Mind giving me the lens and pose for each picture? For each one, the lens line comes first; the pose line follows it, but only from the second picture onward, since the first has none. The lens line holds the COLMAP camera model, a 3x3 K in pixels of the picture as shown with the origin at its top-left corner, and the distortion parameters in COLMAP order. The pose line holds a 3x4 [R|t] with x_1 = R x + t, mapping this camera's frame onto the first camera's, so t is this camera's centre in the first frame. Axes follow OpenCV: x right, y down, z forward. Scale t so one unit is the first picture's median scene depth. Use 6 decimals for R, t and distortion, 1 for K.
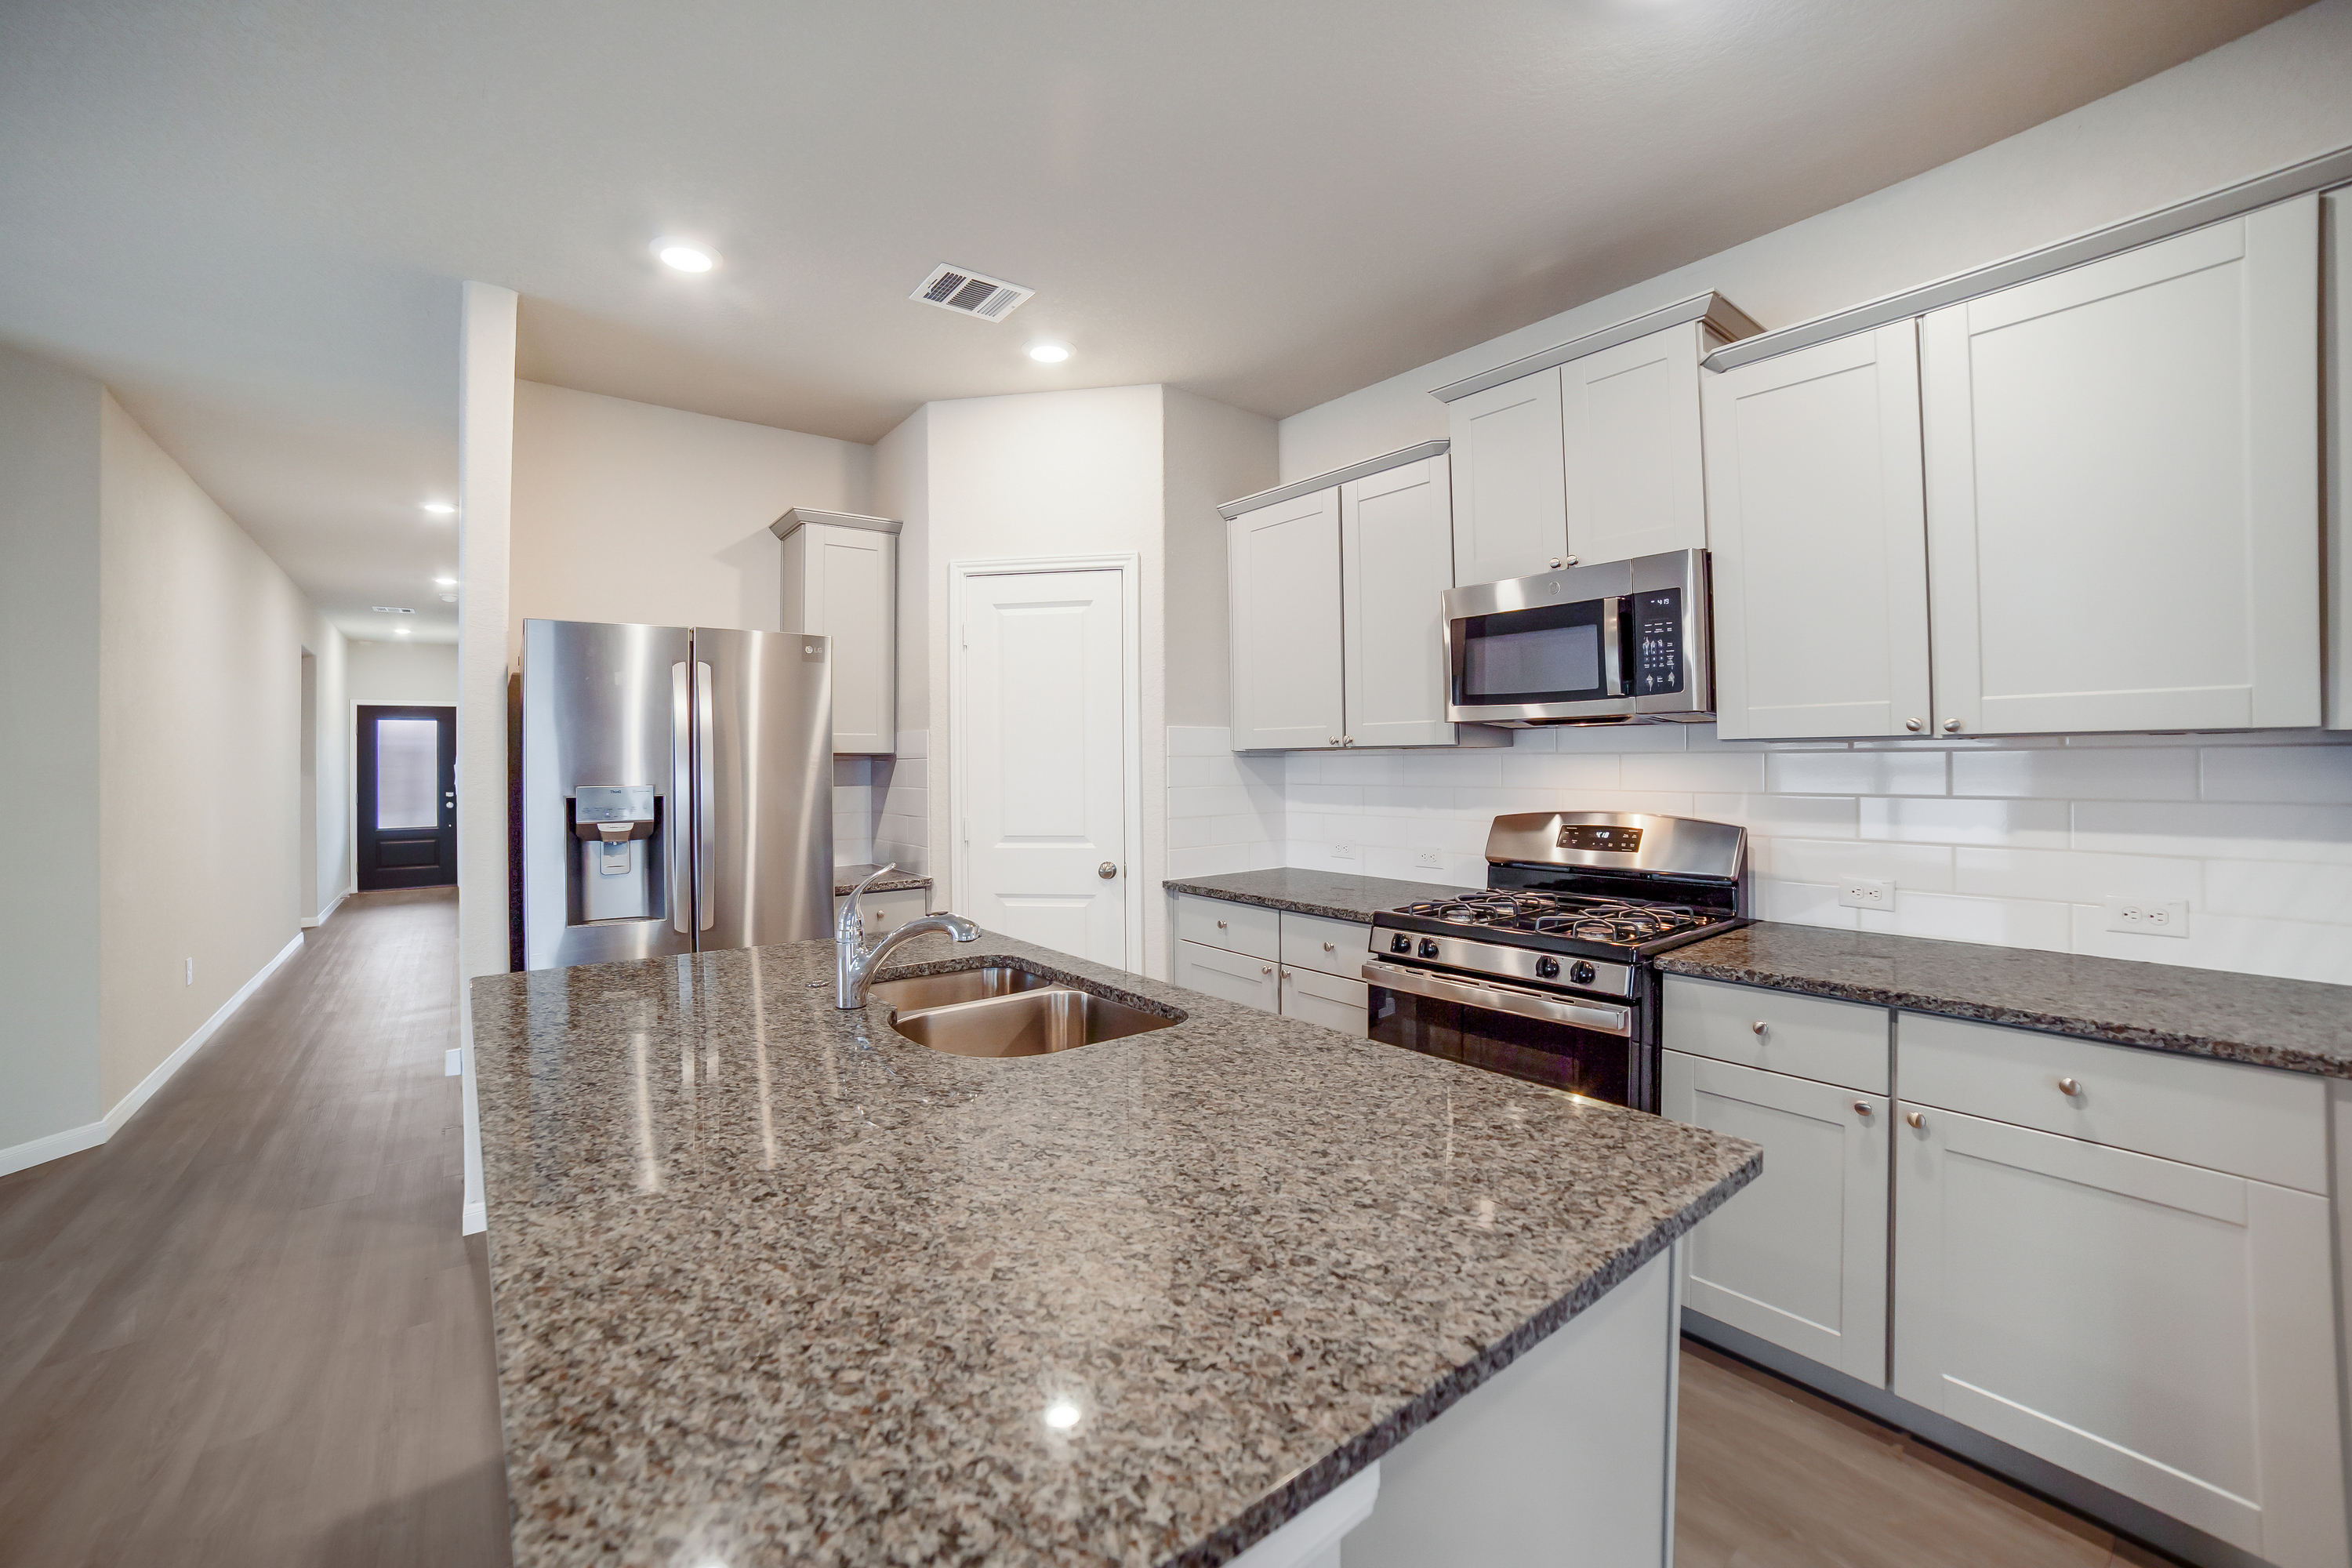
lens RADIAL K [[1001.0, 0, 1186.3], [0, 1001.0, 760.1], [0, 0, 1]] dist [-0.109758, 0.033190]
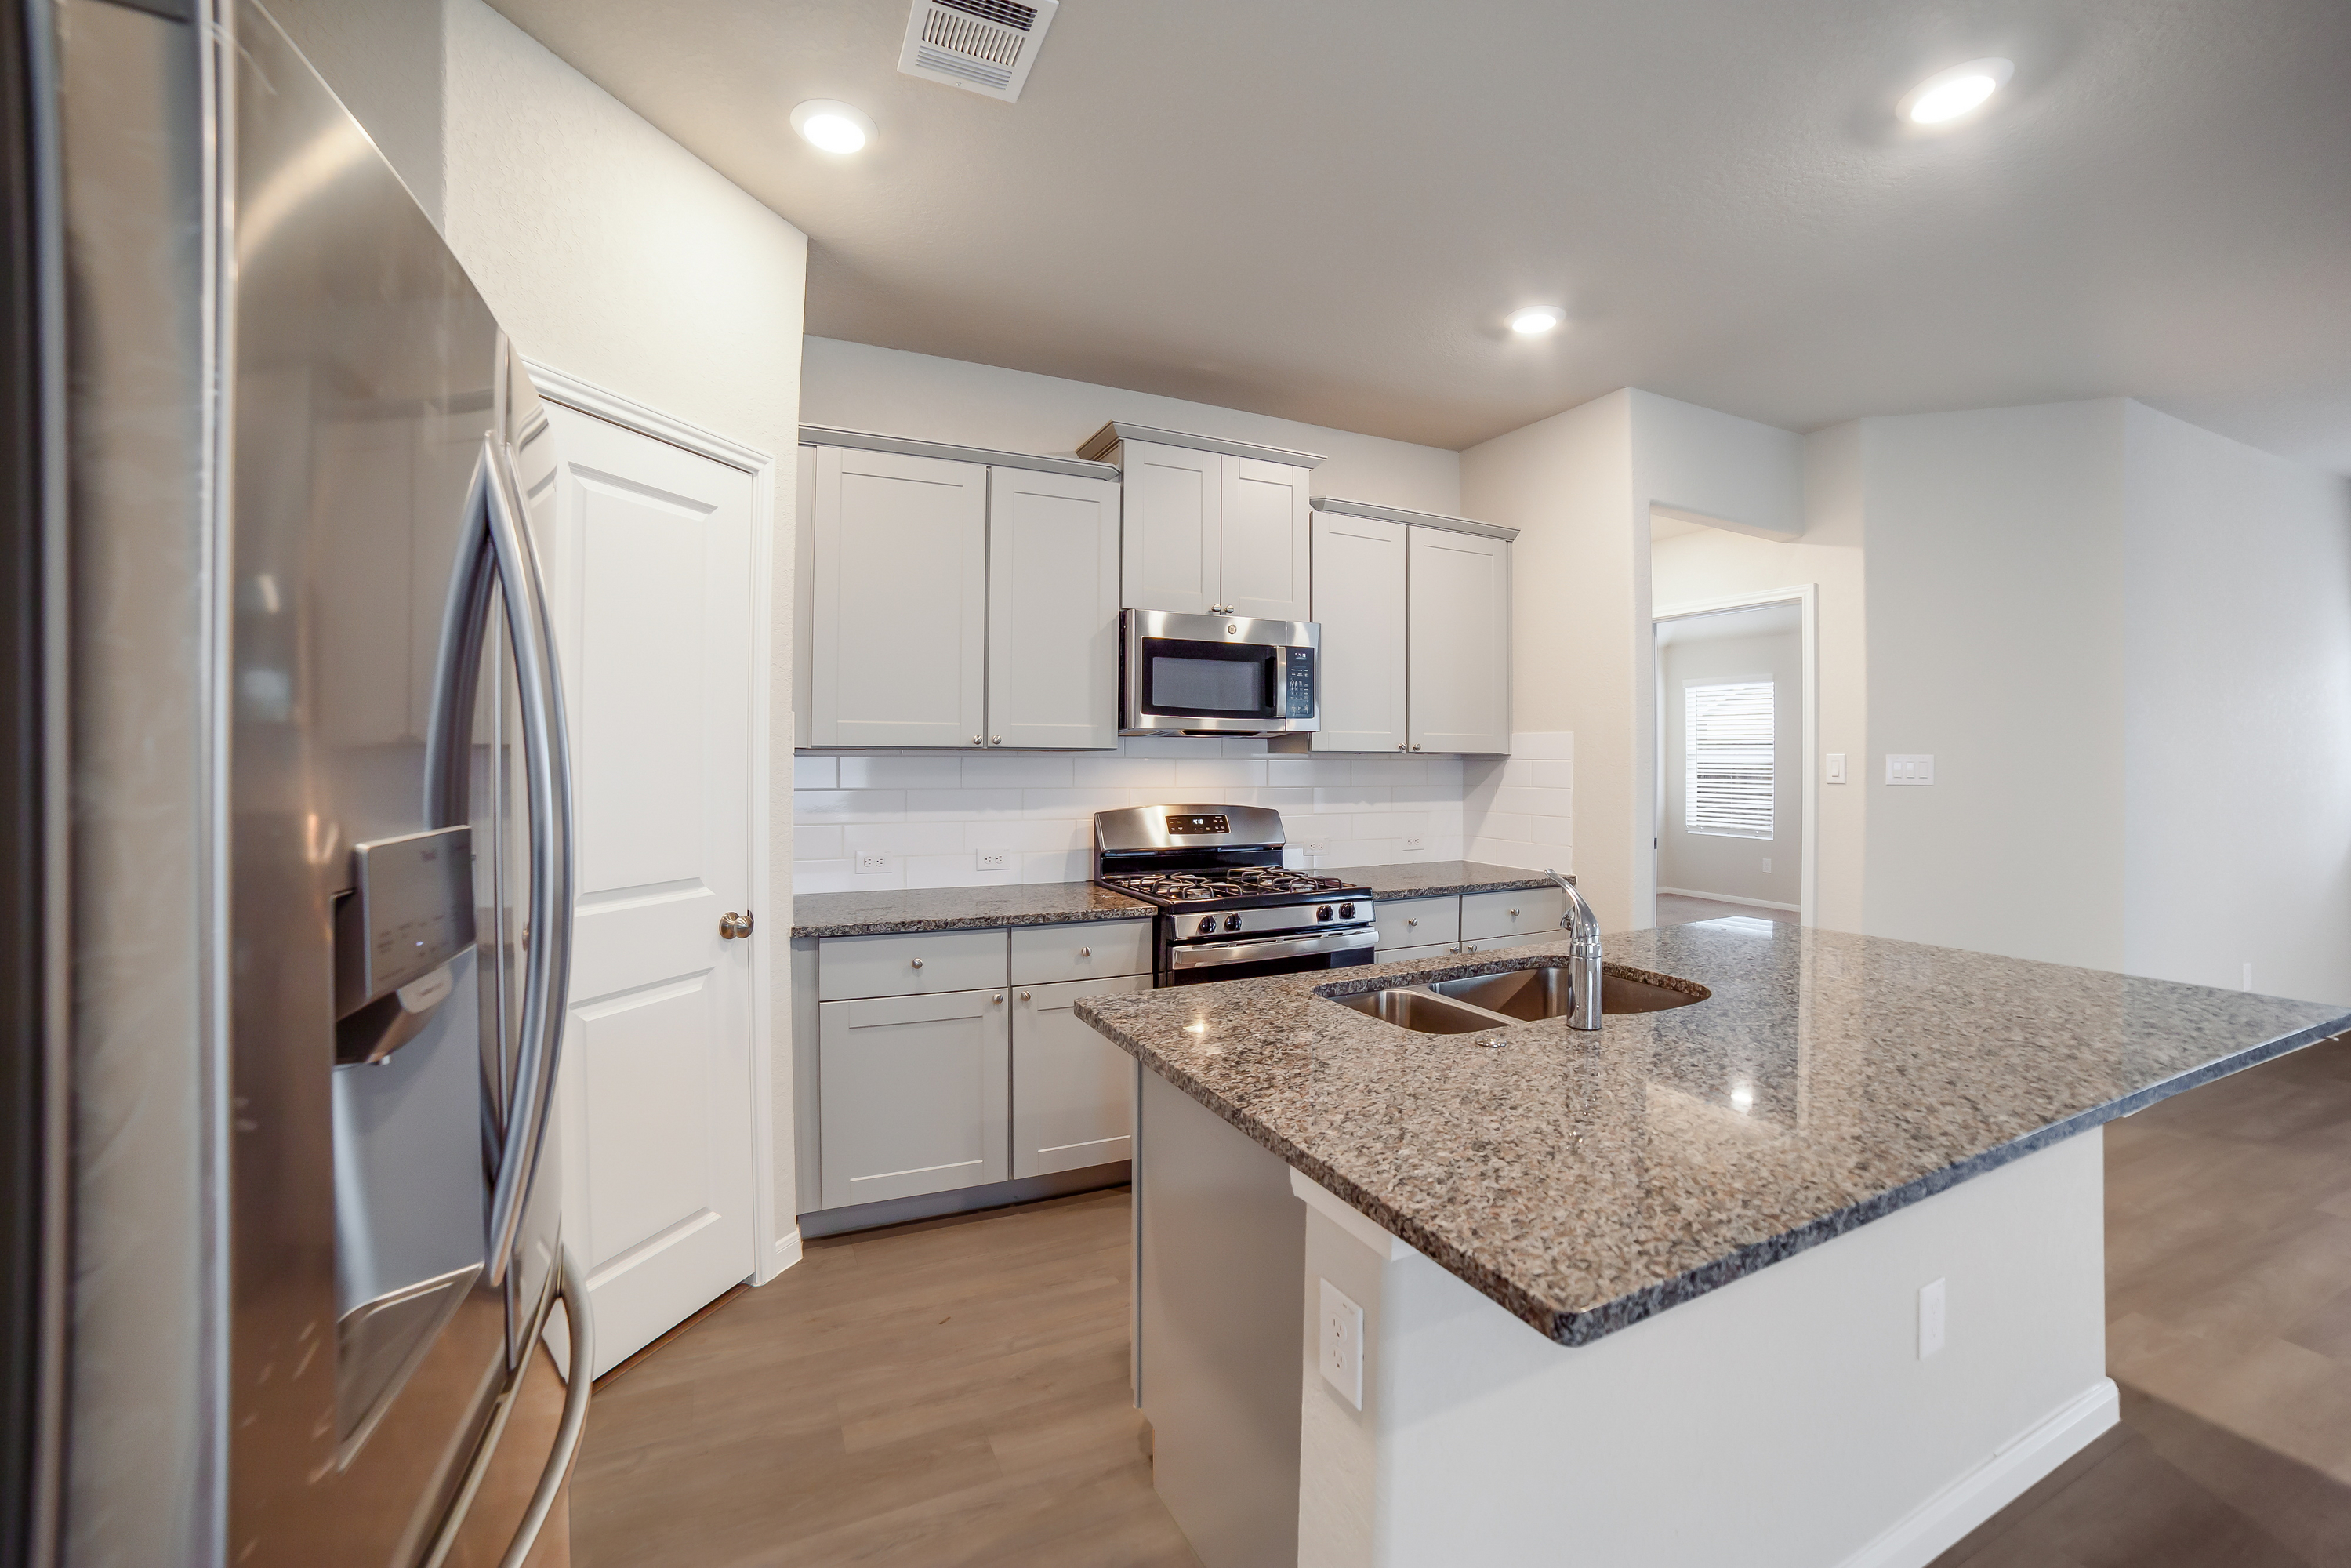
lens RADIAL K [[946.6, 0, 1182.4], [0, 946.6, 755.9], [0, 0, 1]] dist [-0.073828, 0.000177]
pose [[0.200510, 0.015039, 0.979576, -0.846777], [-0.006473, 0.999881, -0.014026, 0.007915], [-0.979670, -0.003529, 0.200583, 0.812826]]
